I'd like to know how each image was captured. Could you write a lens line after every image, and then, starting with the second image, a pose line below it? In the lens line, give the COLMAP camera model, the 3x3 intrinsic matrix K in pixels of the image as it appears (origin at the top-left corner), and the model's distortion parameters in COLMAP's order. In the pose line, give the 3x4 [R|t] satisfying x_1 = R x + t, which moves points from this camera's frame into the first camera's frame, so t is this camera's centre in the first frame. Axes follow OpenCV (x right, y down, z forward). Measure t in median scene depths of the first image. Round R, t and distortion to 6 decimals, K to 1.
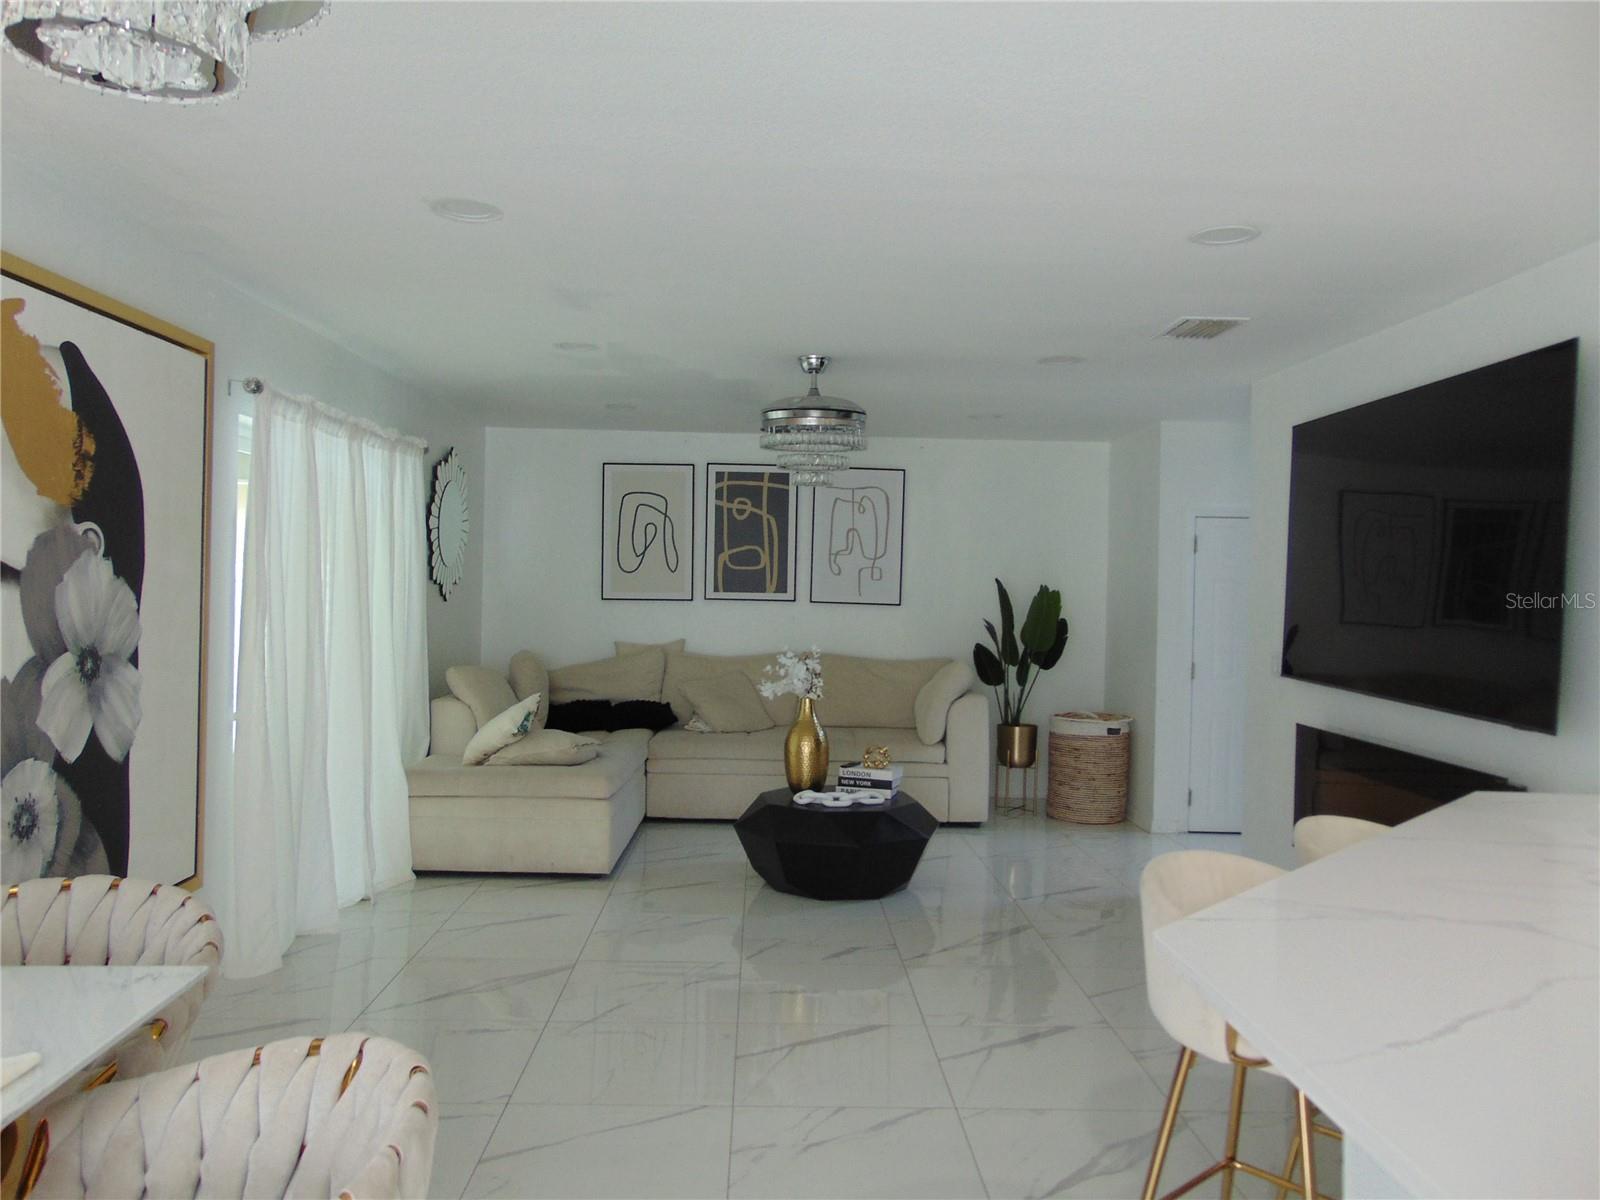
lens RADIAL K [[1193.4, 0, 796.9], [0, 1193.4, 592.5], [0, 0, 1]] dist [-0.013632, 0.037777]
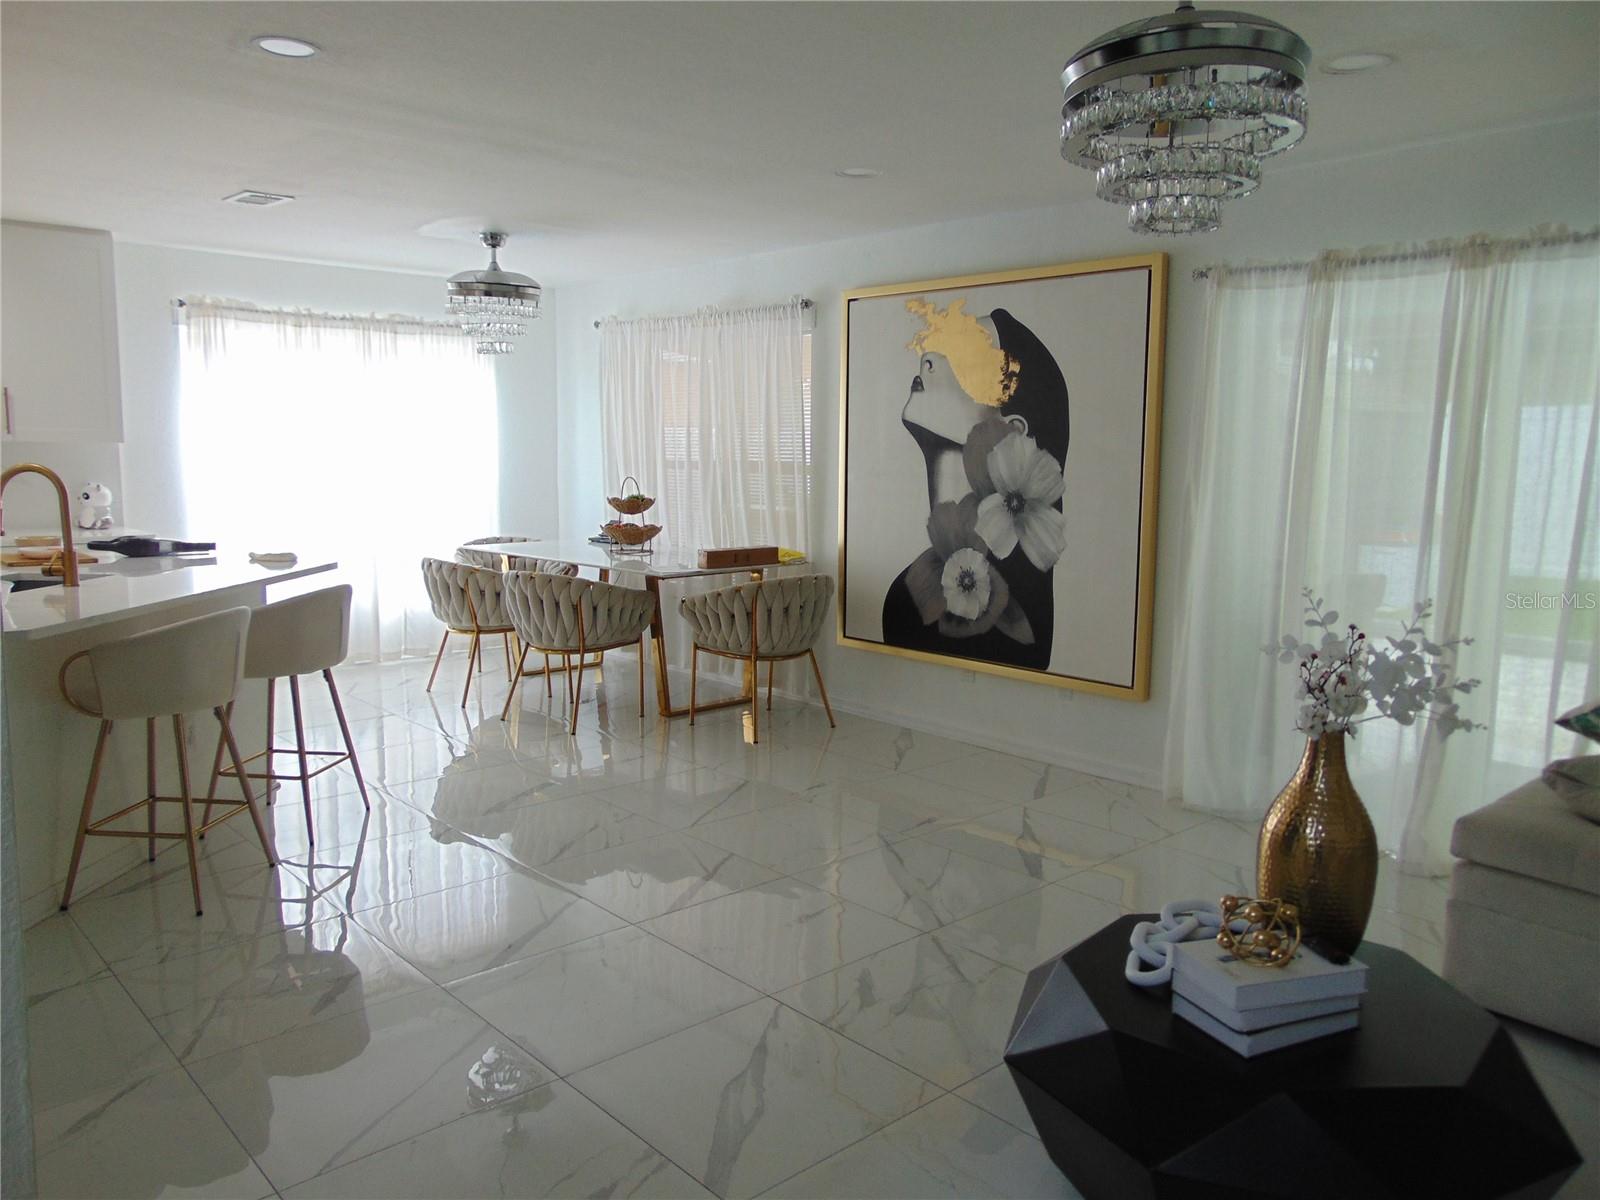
lens RADIAL K [[1193.4, 0, 796.9], [0, 1193.4, 592.5], [0, 0, 1]] dist [-0.013632, 0.037777]
pose [[-0.761593, 0.049068, -0.646195, 0.695291], [-0.033064, 0.992889, 0.114362, 0.005311], [0.647211, 0.108463, -0.754555, 2.061173]]
